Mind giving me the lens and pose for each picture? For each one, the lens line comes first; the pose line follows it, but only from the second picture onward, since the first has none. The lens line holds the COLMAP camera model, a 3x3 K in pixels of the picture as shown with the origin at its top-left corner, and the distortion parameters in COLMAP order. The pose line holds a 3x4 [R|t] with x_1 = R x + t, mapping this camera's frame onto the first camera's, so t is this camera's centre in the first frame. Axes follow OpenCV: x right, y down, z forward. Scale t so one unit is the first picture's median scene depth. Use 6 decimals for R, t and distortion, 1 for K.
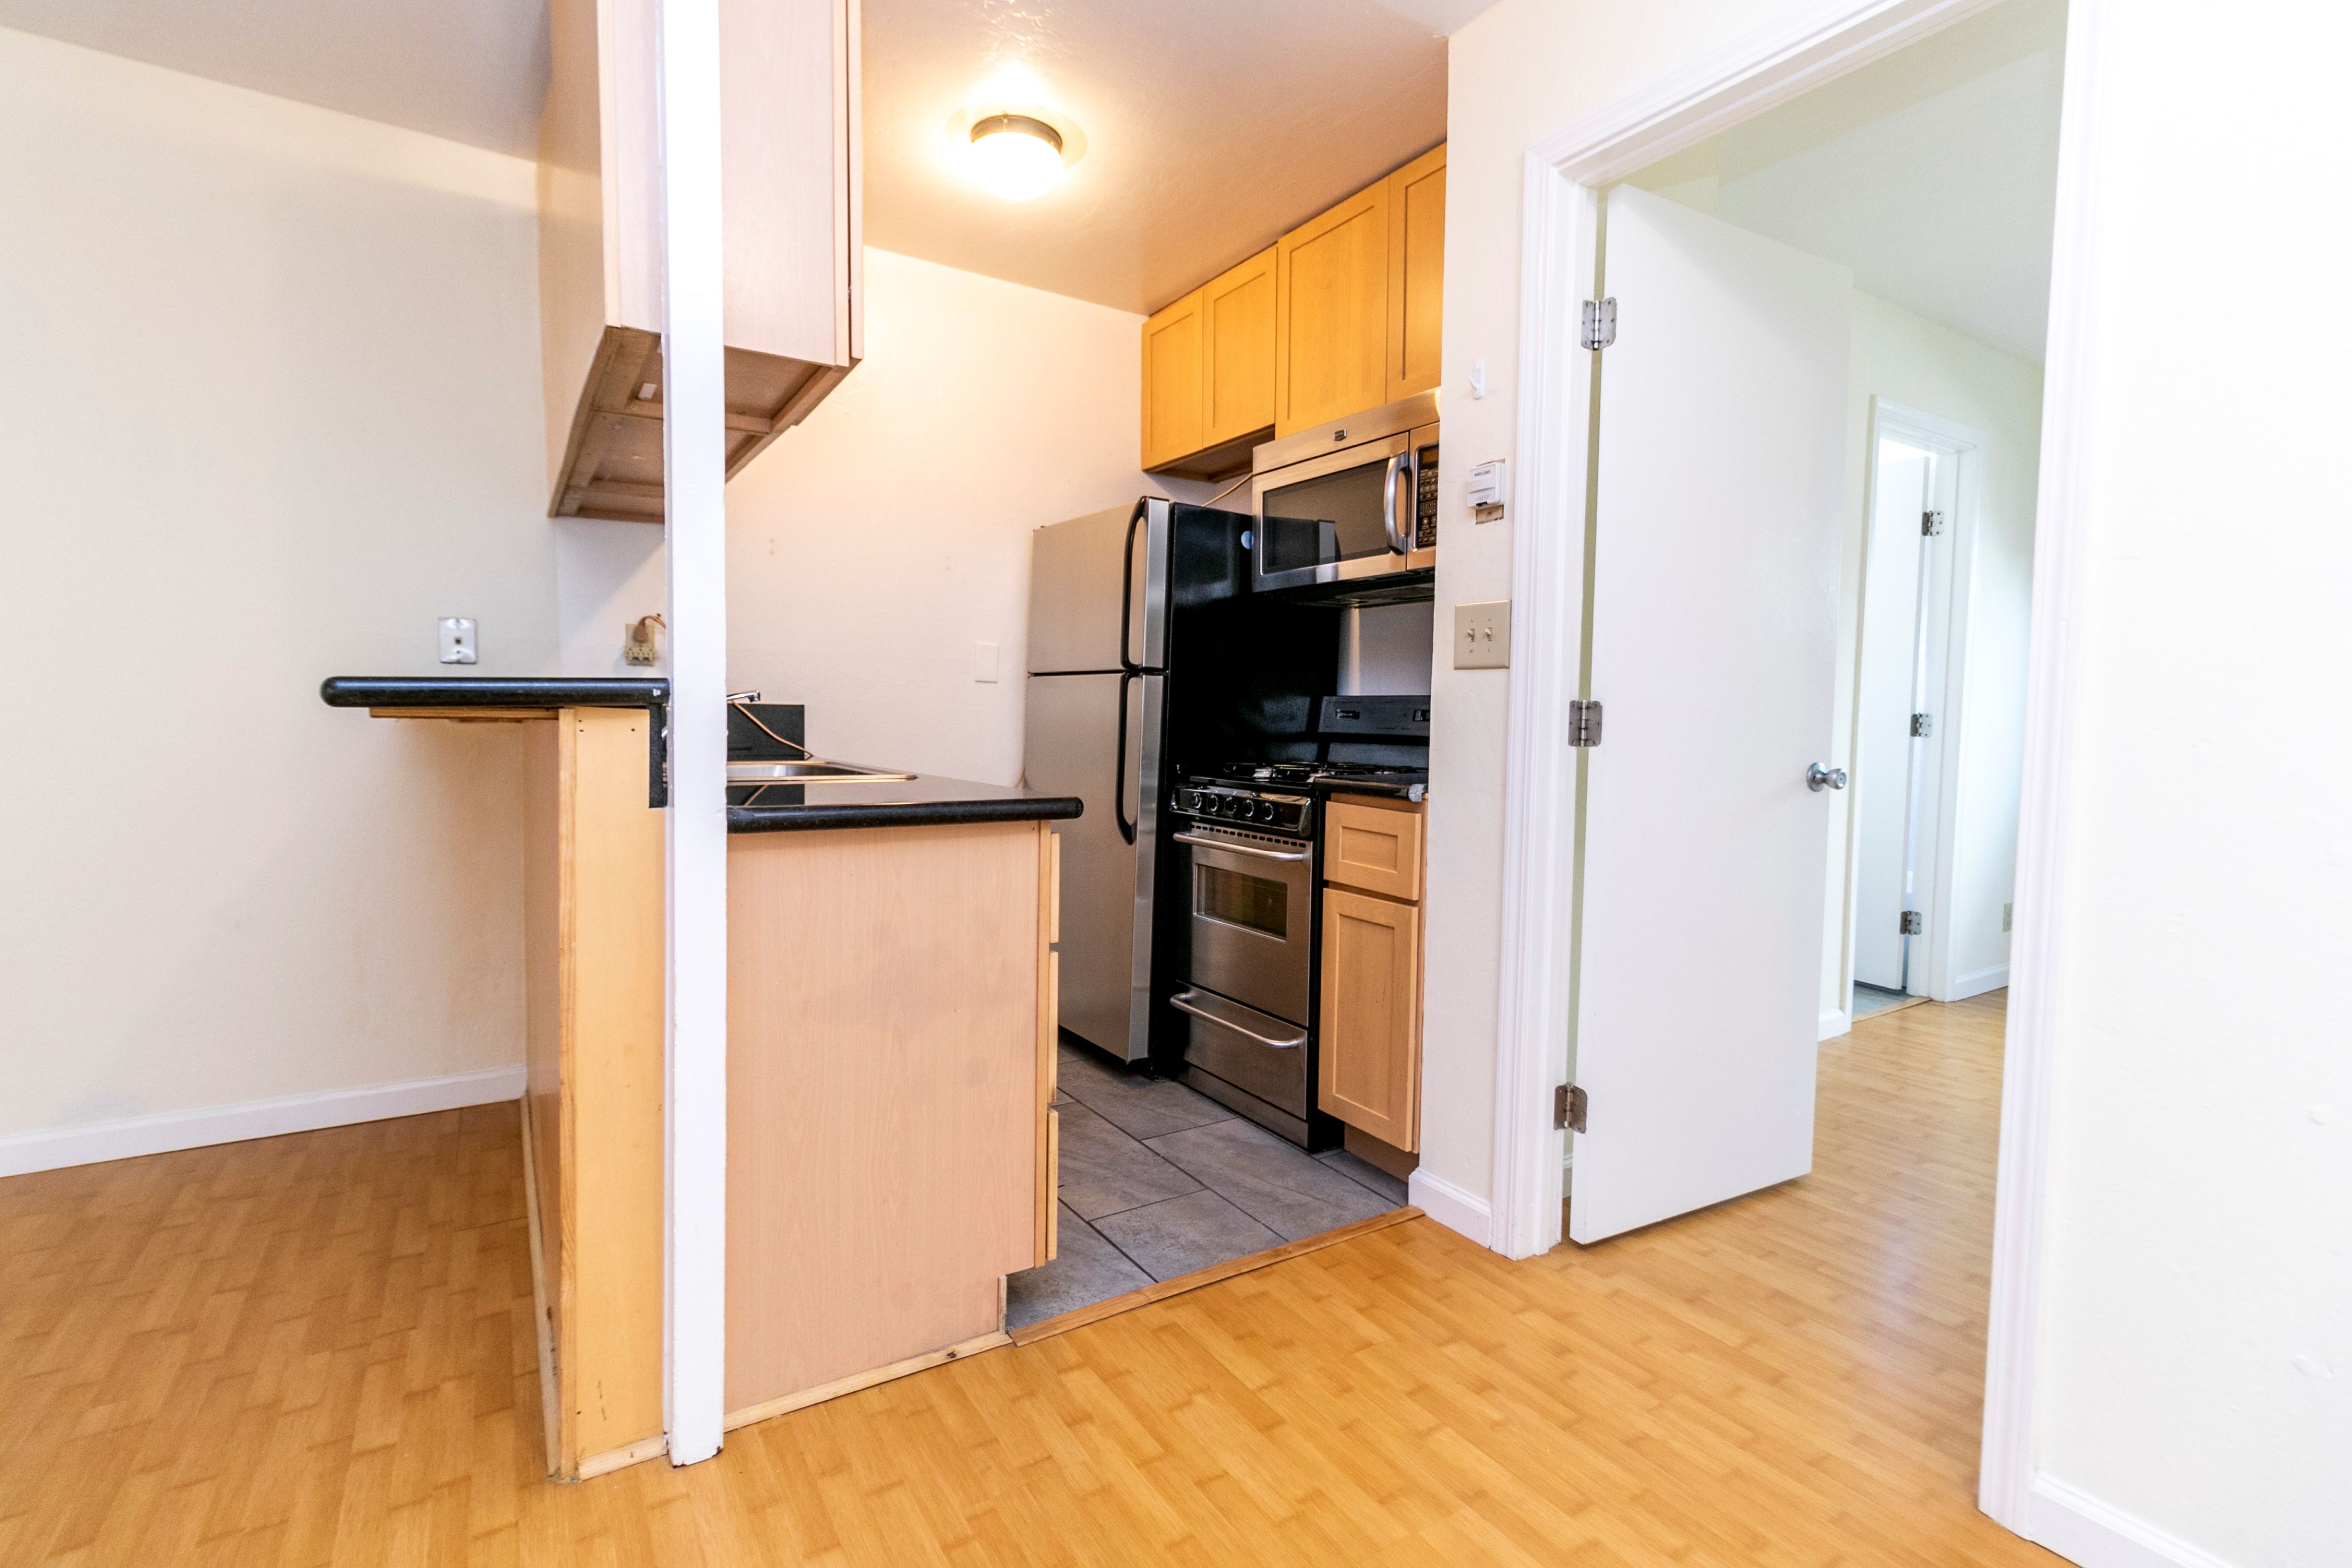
lens RADIAL K [[1078.8, 0, 1176.3], [0, 1078.8, 777.0], [0, 0, 1]] dist [0.000782, 0.000009]
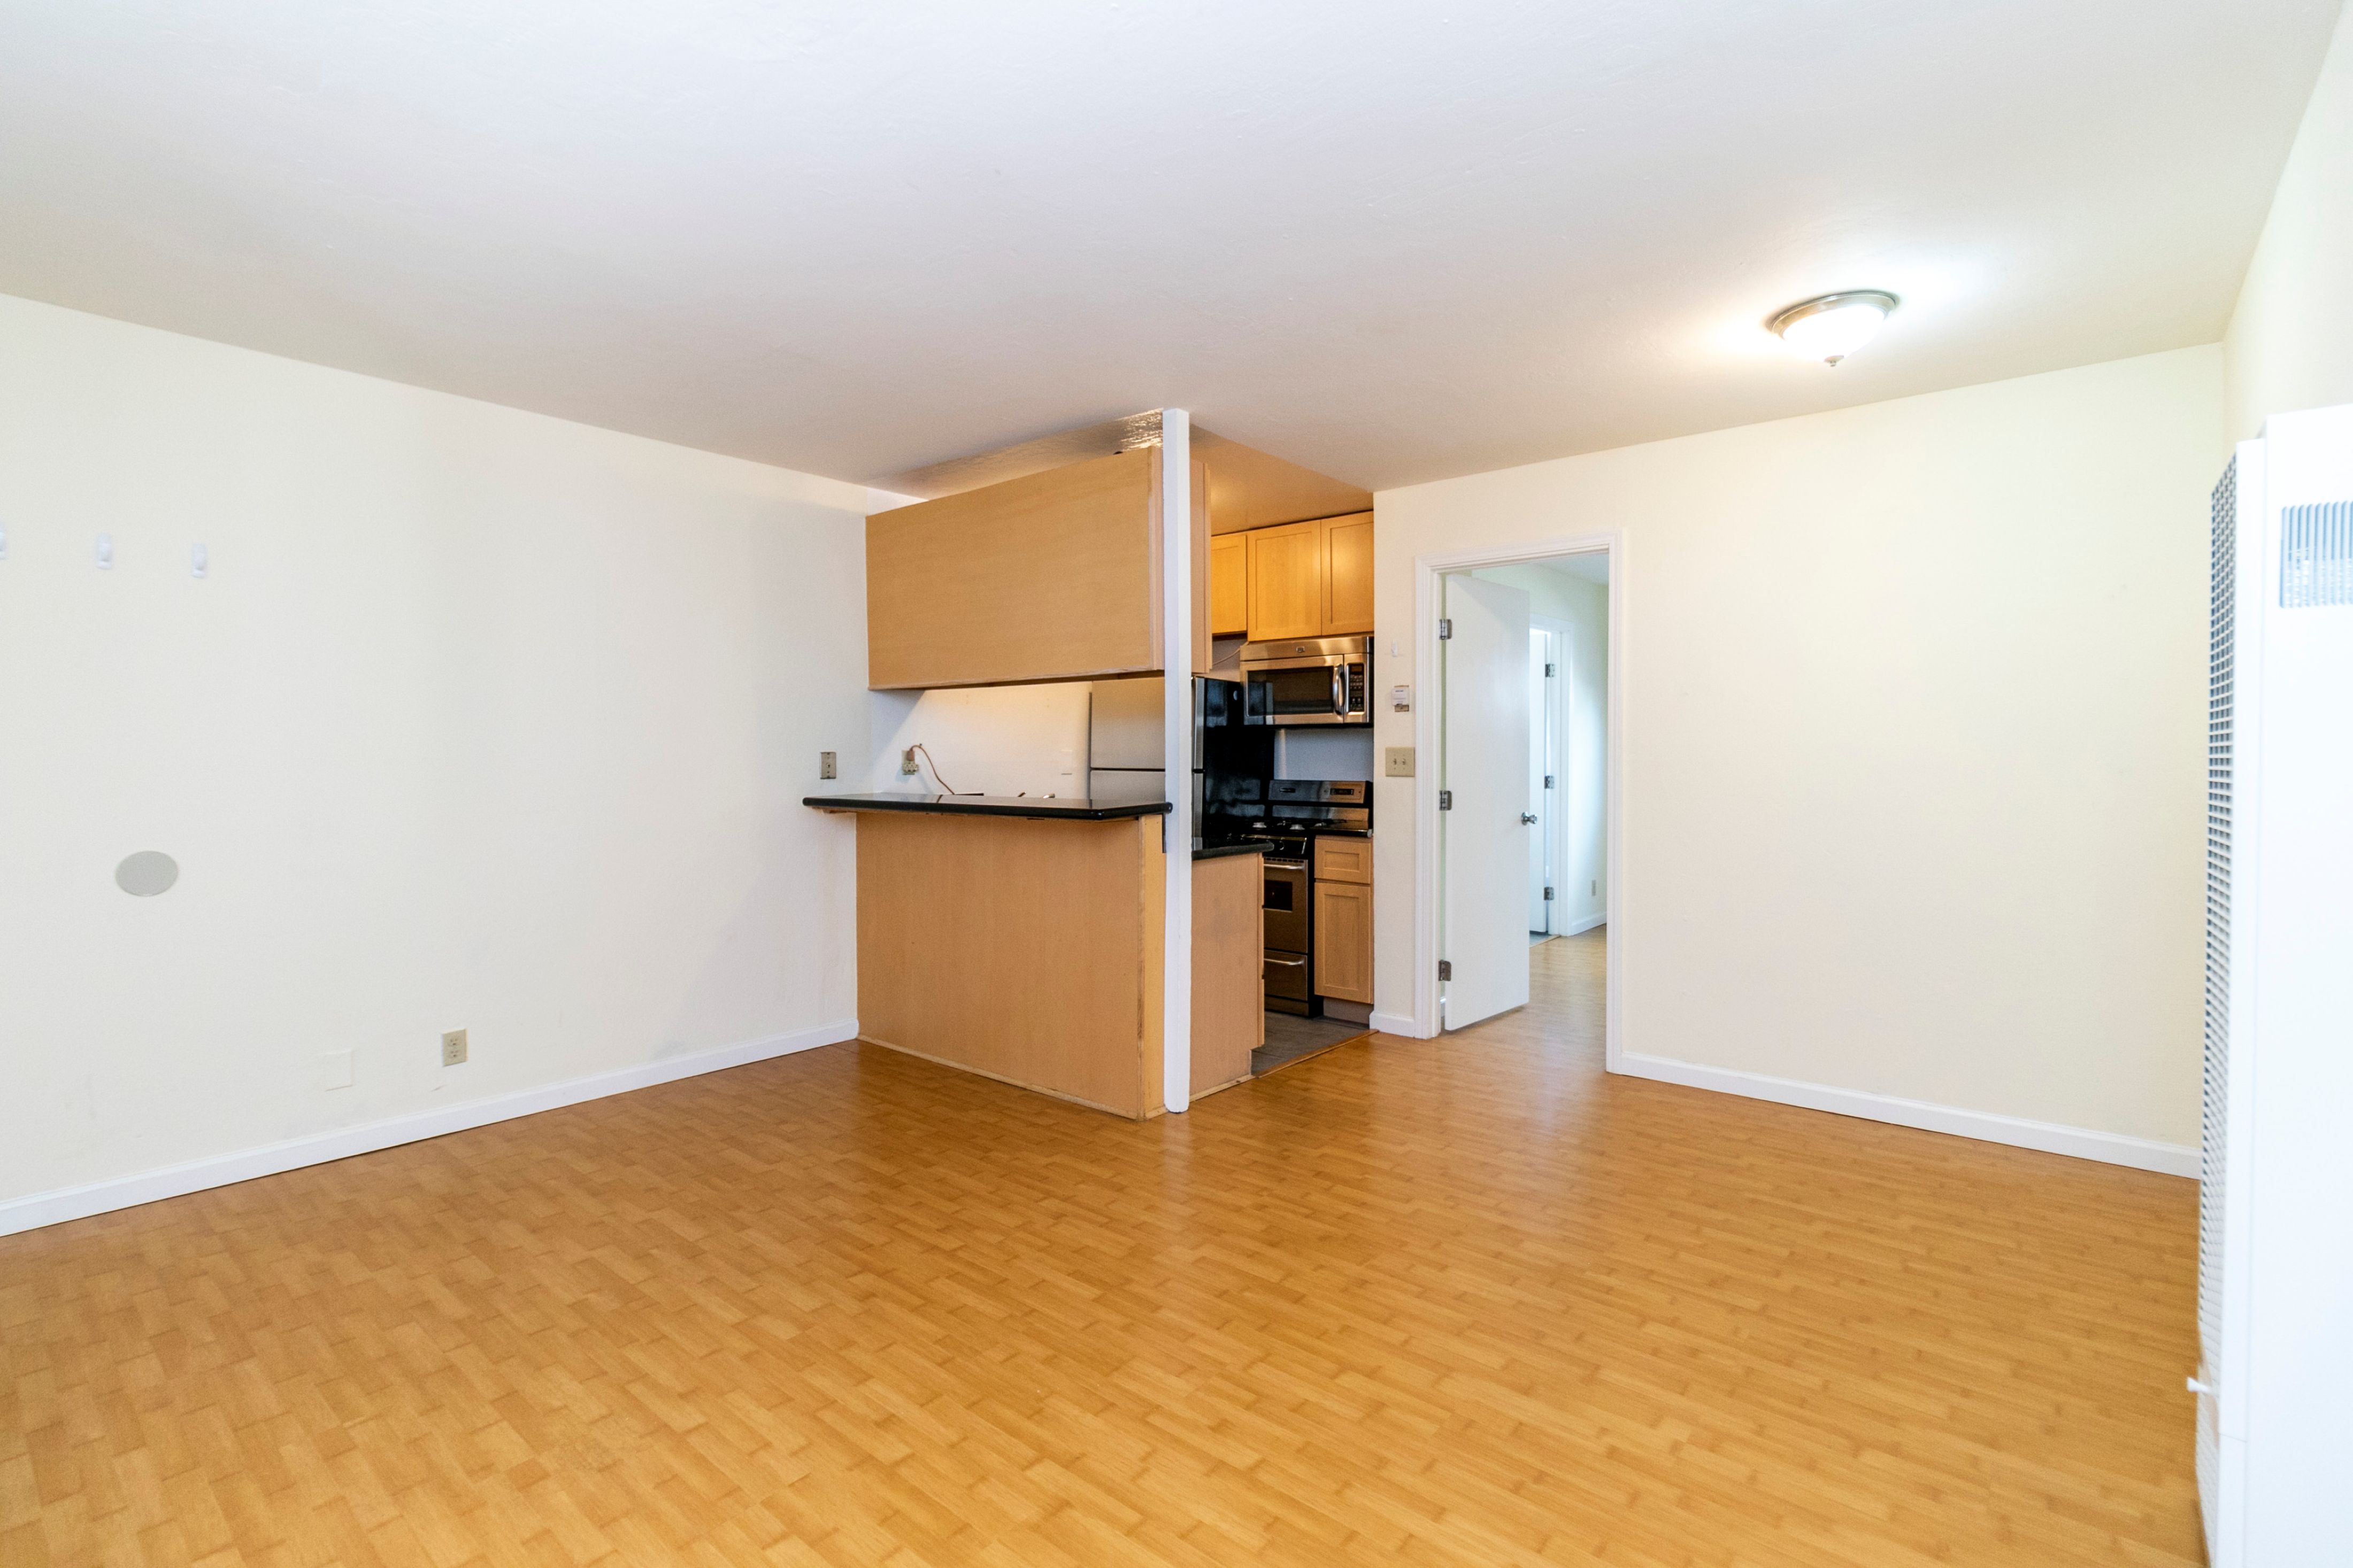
lens RADIAL K [[1079.1, 0, 1176.8], [0, 1079.1, 777.0], [0, 0, 1]] dist [0.000782, 0.000009]
pose [[0.953366, -0.024573, 0.300813, -0.763202], [0.034447, 0.999026, -0.027564, -0.049578], [-0.299843, 0.036641, 0.953285, -0.909320]]
